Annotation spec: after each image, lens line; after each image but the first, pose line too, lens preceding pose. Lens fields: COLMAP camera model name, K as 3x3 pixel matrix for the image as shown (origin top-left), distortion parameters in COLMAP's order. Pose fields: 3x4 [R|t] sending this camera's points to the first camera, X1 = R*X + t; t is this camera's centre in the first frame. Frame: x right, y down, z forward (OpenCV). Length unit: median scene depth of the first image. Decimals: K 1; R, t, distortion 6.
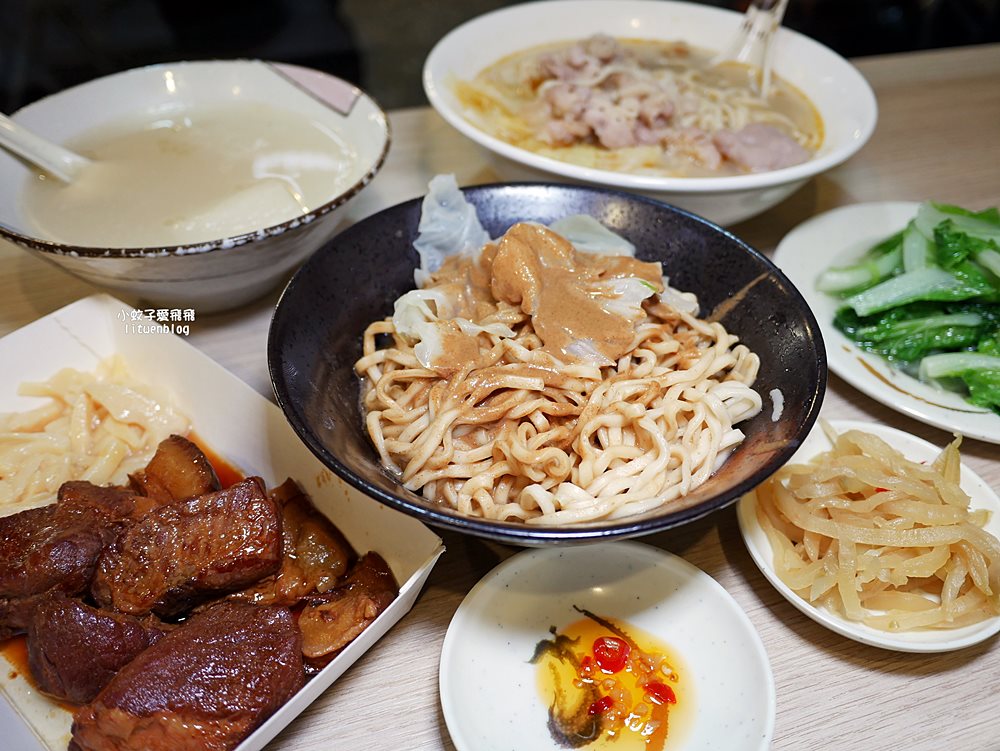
lens RADIAL K [[818.7, 0, 500.0], [0, 818.7, 375.5], [0, 0, 1]] dist [-0.005034, -0.000352]
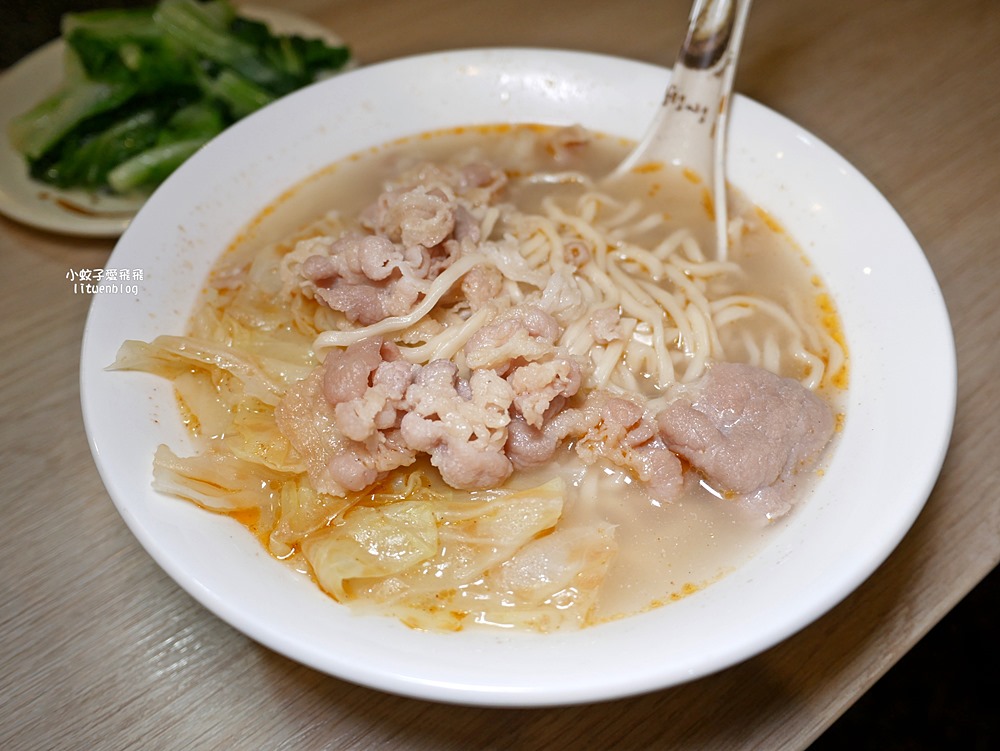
lens RADIAL K [[836.3, 0, 500.4], [0, 836.3, 337.4], [0, 0, 1]] dist [-0.000098, -0.000105]
pose [[0.983026, -0.154743, 0.098561, 0.116607], [0.142537, 0.982396, 0.120752, -0.404930], [-0.115512, -0.104653, 0.987778, 0.485930]]
